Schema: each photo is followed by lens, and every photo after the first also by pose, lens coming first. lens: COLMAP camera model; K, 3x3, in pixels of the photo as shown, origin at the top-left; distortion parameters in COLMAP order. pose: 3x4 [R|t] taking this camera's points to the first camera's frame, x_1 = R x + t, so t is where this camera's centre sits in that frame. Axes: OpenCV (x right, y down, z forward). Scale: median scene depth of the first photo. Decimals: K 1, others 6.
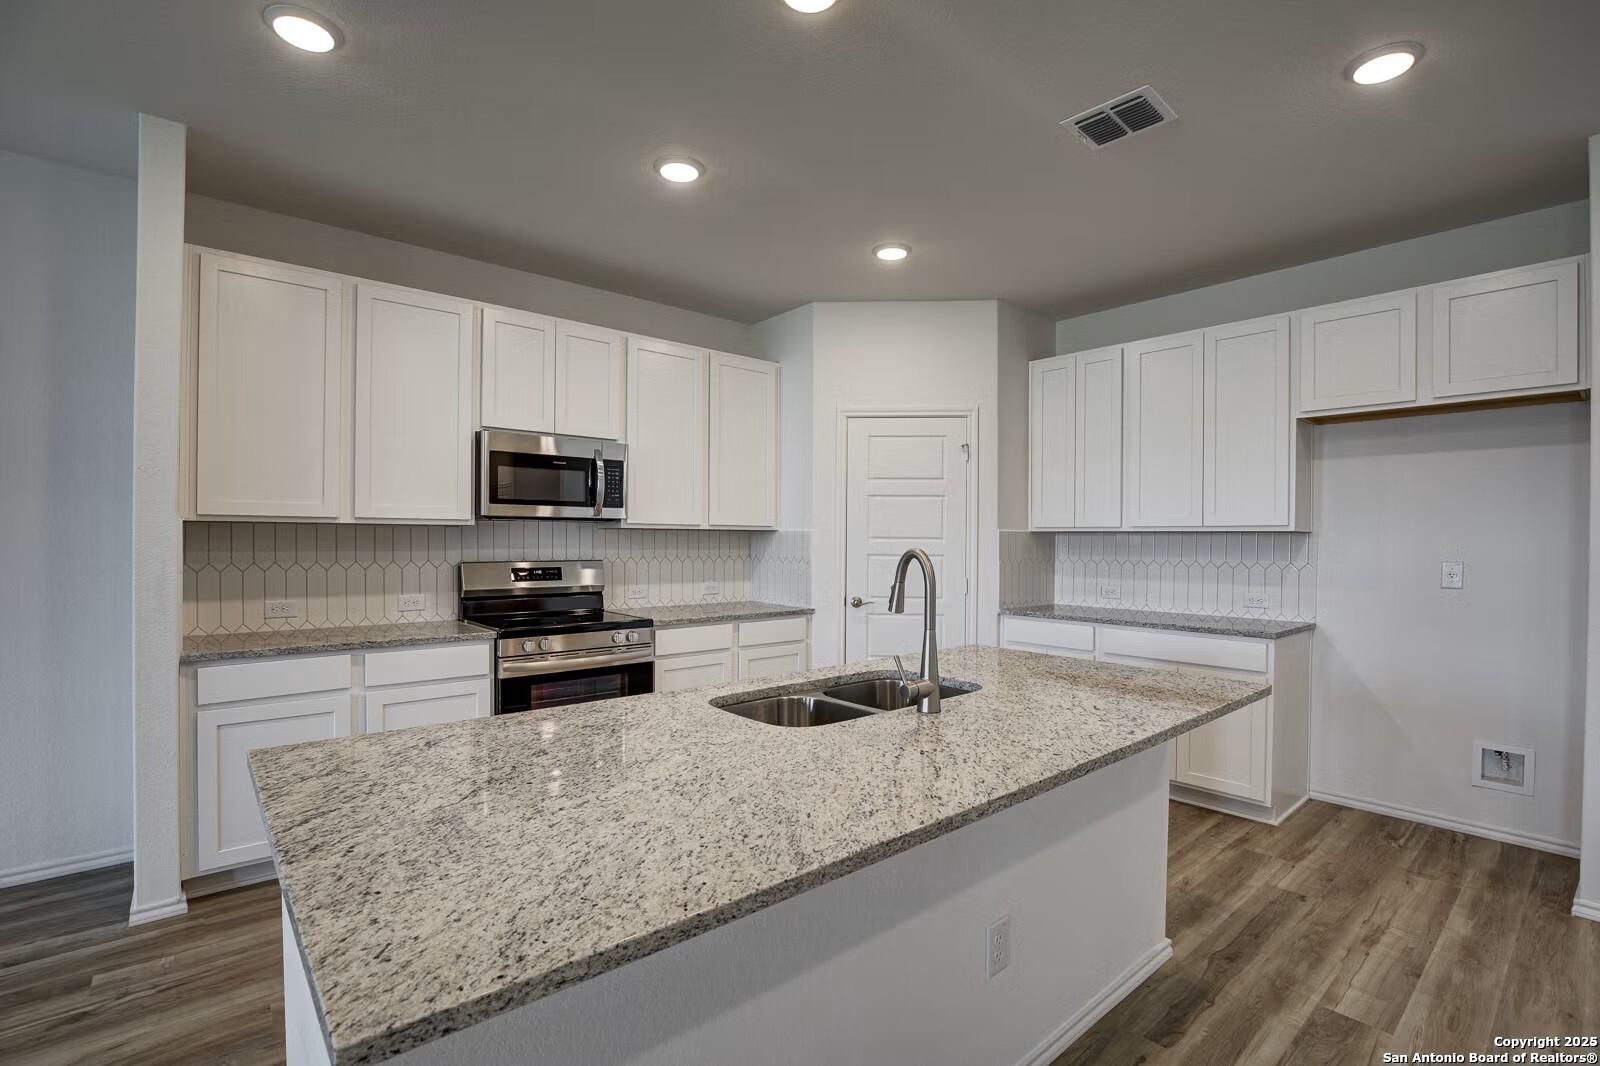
lens RADIAL K [[731.9, 0, 803.3], [0, 731.9, 542.9], [0, 0, 1]] dist [-0.034289, 0.003990]
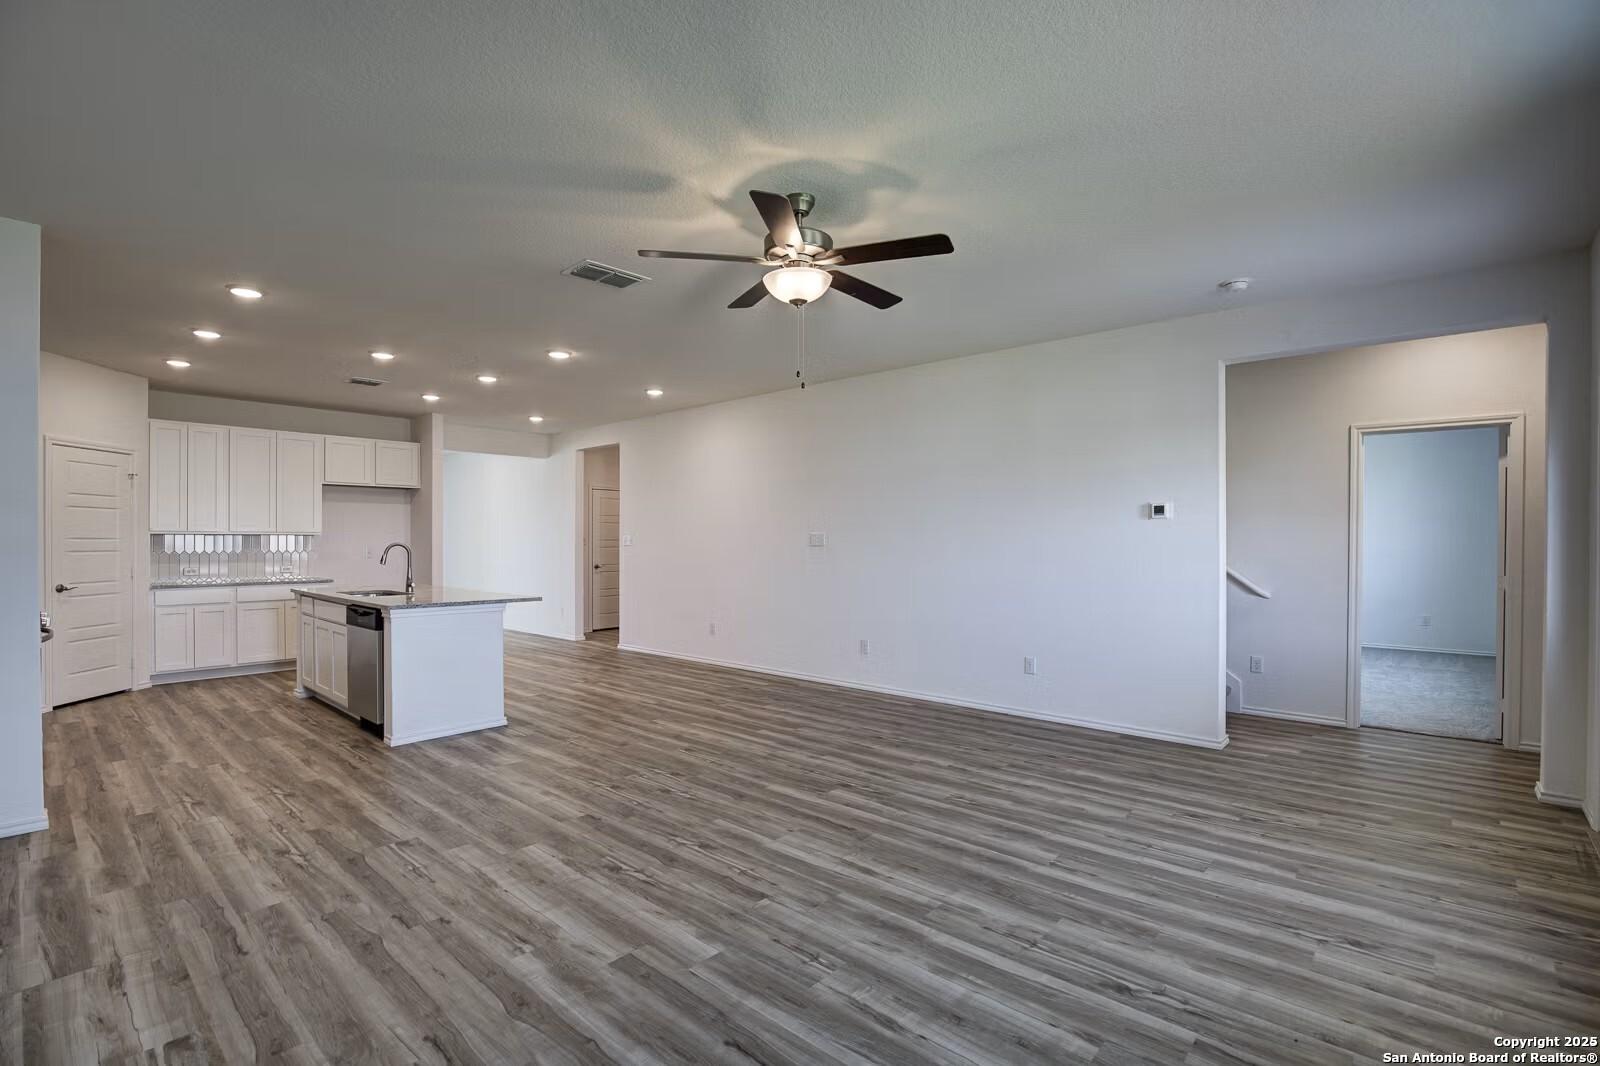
lens RADIAL K [[731.9, 0, 808.4], [0, 731.9, 536.4], [0, 0, 1]] dist [-0.034289, 0.003990]
pose [[-0.131334, -0.001340, 0.991337, -1.581979], [0.004052, 0.999990, 0.001888, -0.008413], [-0.991330, 0.004265, -0.131328, -0.174595]]
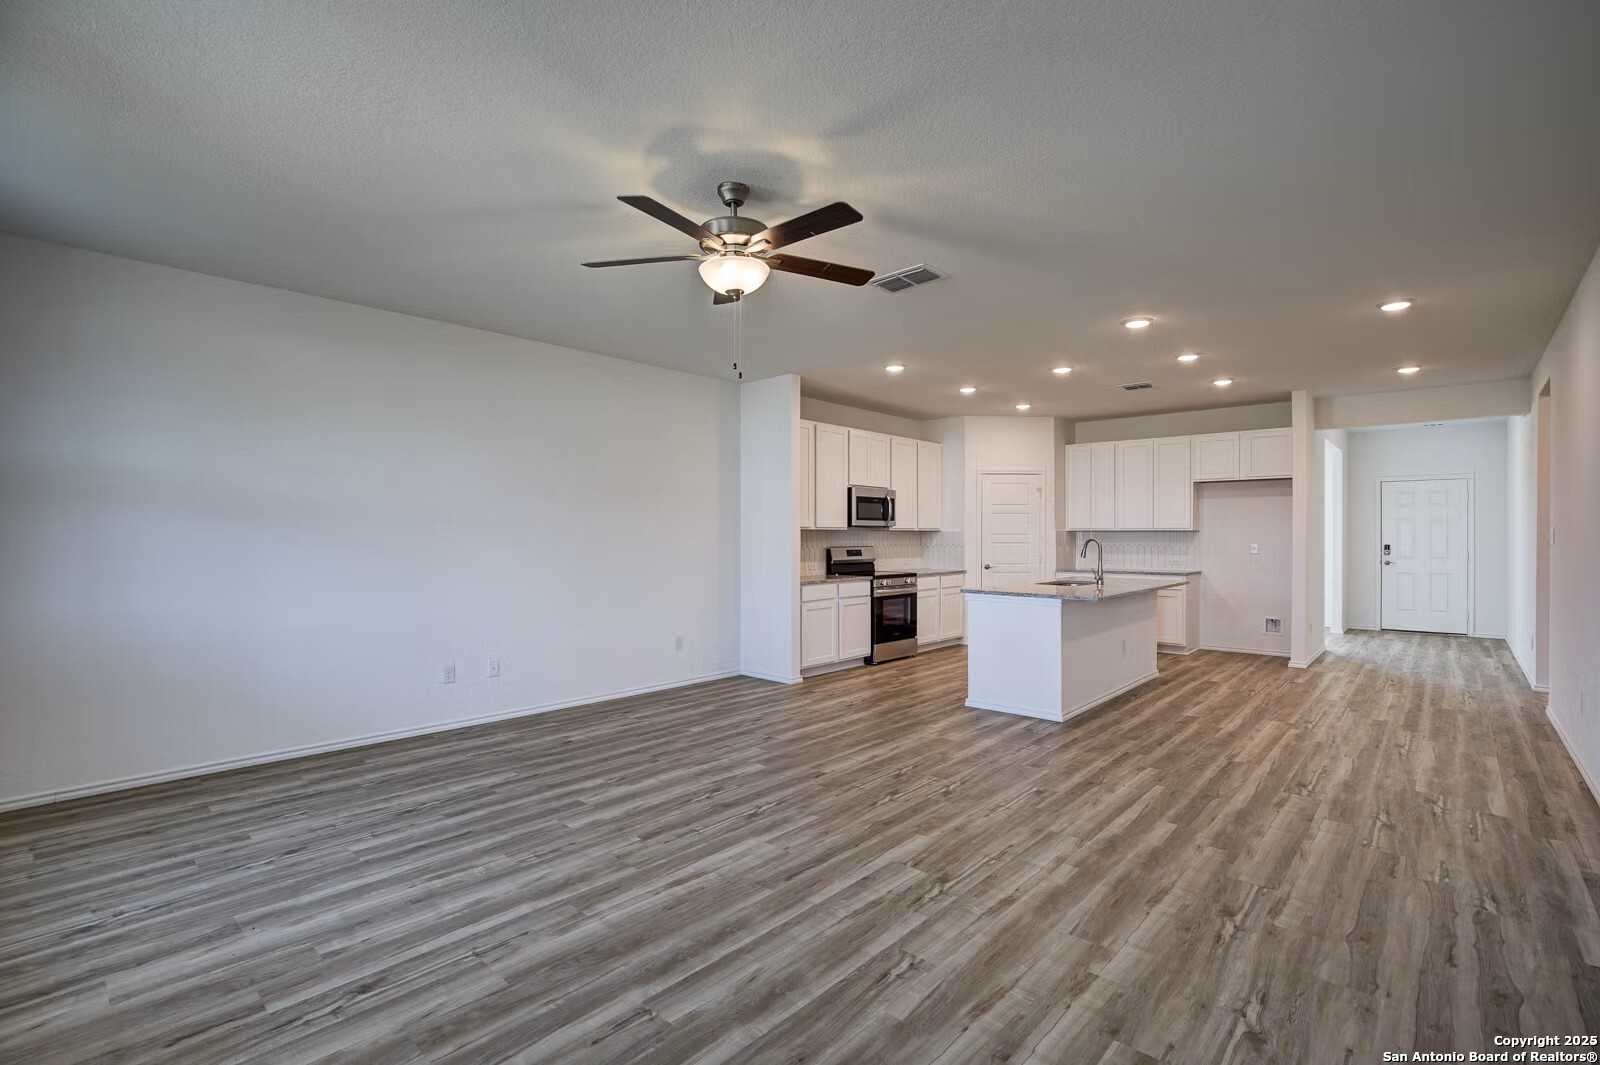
lens RADIAL K [[731.9, 0, 808.7], [0, 731.9, 537.8], [0, 0, 1]] dist [-0.034289, 0.003990]
pose [[0.992132, -0.006227, 0.125044, -0.781374], [0.006292, 0.999980, -0.000130, -0.000463], [-0.125041, 0.000915, 0.992151, -1.085842]]
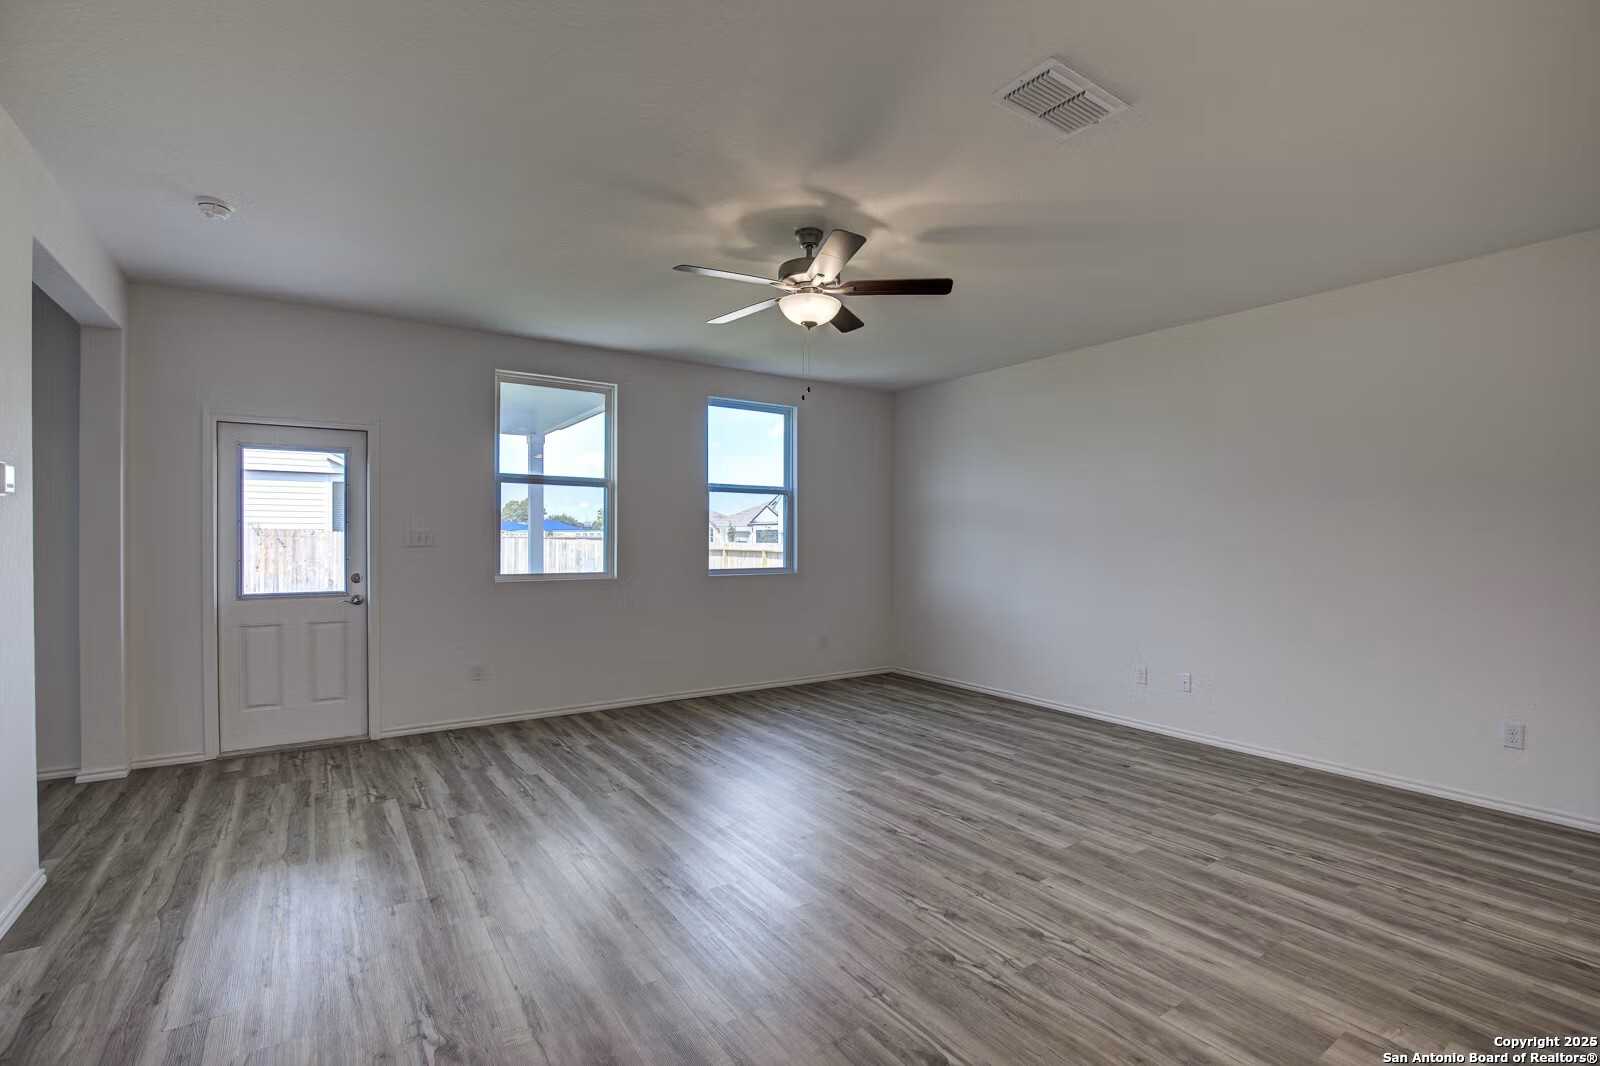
lens RADIAL K [[731.9, 0, 802.8], [0, 731.9, 540.6], [0, 0, 1]] dist [-0.034289, 0.003990]
pose [[-0.118341, -0.004286, -0.992964, 0.149816], [-0.009658, 0.999948, -0.003166, 0.002173], [0.992926, 0.009215, -0.118376, -0.170155]]
